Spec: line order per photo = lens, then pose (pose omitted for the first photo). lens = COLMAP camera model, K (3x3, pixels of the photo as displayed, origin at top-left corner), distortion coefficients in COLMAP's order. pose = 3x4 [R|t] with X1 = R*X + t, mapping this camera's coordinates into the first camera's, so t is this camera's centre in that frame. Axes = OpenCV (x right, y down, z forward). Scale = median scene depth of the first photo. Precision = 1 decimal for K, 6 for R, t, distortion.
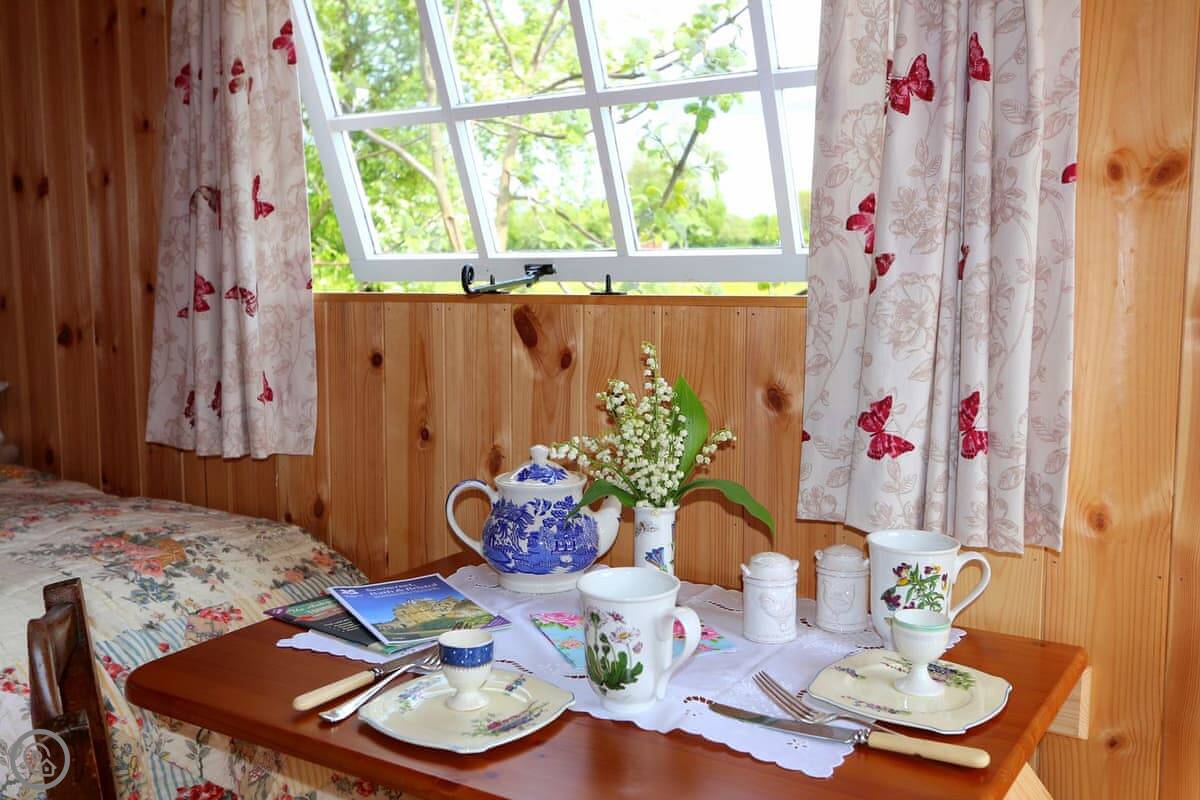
lens RADIAL K [[1148.9, 0, 576.4], [0, 1148.9, 389.3], [0, 0, 1]] dist [-0.000915, 0.008349]
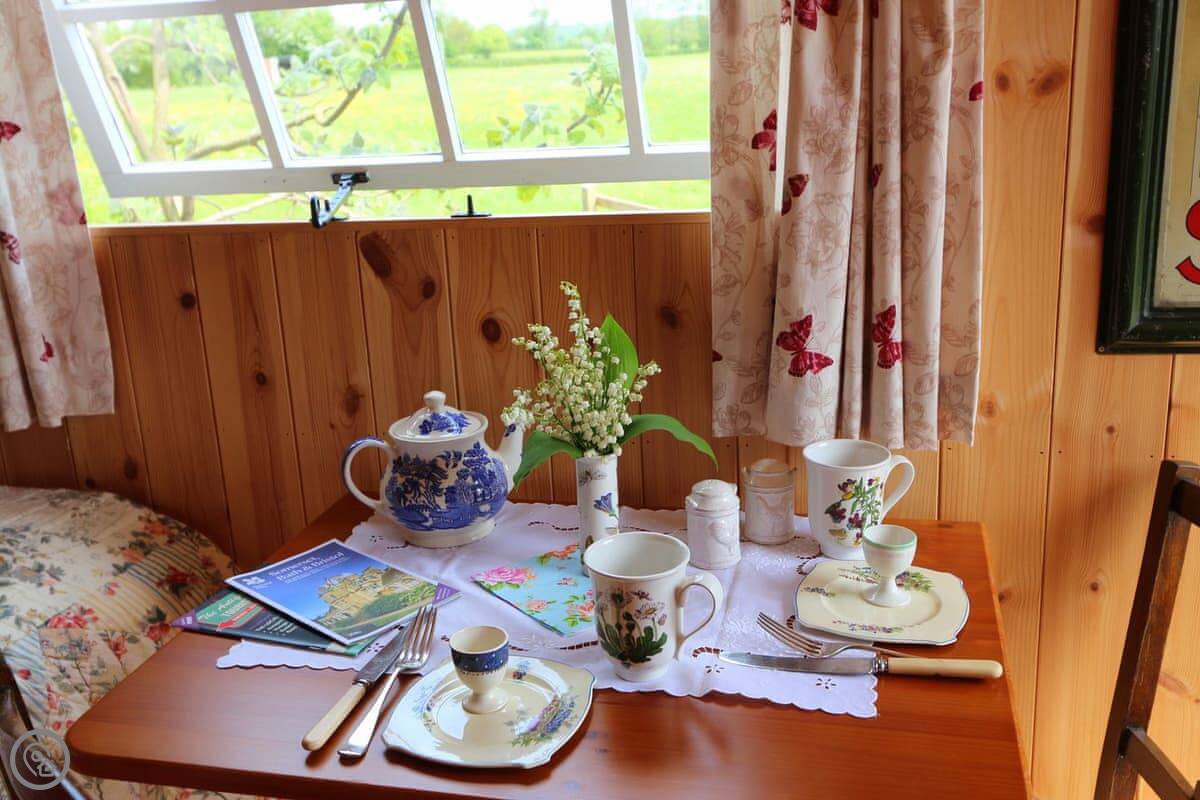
lens RADIAL K [[1148.9, 0, 576.4], [0, 1148.9, 389.3], [0, 0, 1]] dist [-0.000915, 0.008349]
pose [[0.944358, -0.132937, 0.300859, -0.225380], [0.083816, 0.981751, 0.170707, -0.114120], [-0.318061, -0.135992, 0.938266, 0.093022]]
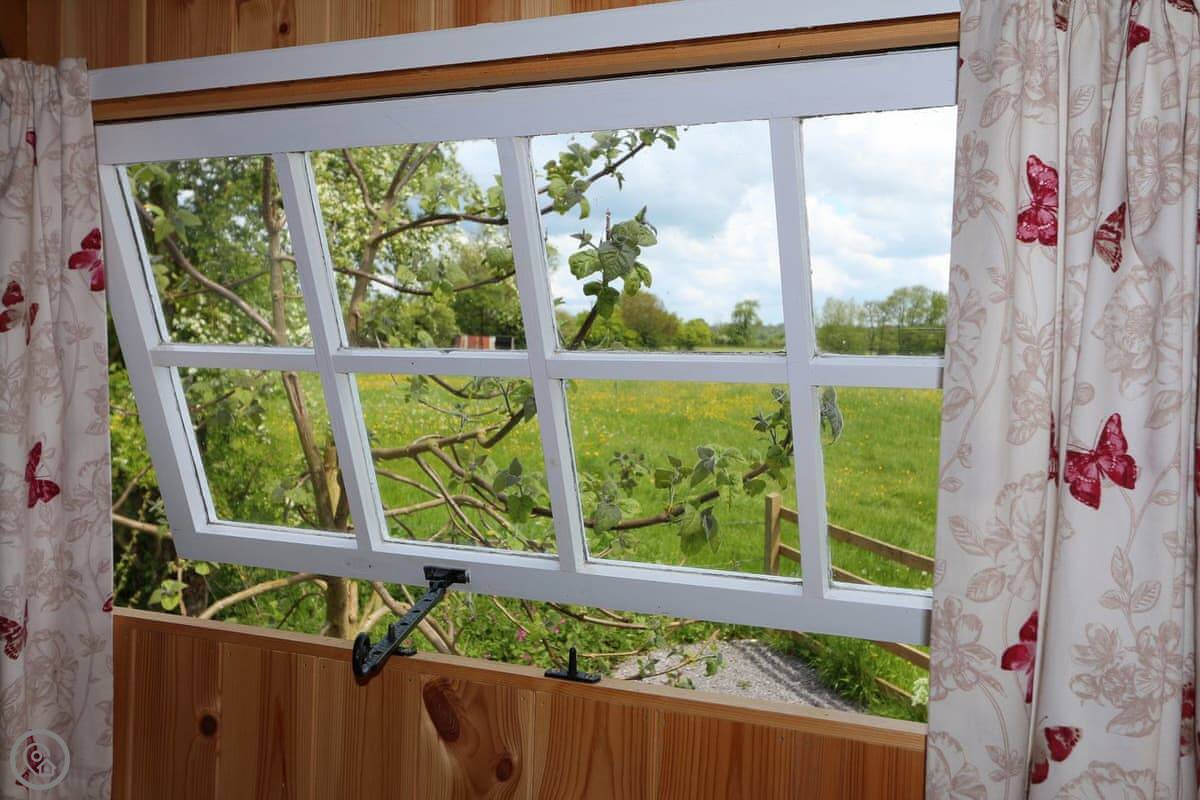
lens RADIAL K [[1126.1, 0, 583.0], [0, 1126.1, 377.2], [0, 0, 1]] dist [-0.001319, -0.004240]
pose [[0.986777, 0.021737, 0.160621, -0.090081], [-0.007710, 0.996140, -0.087441, -0.236546], [-0.161901, 0.085046, 0.983135, 0.393265]]
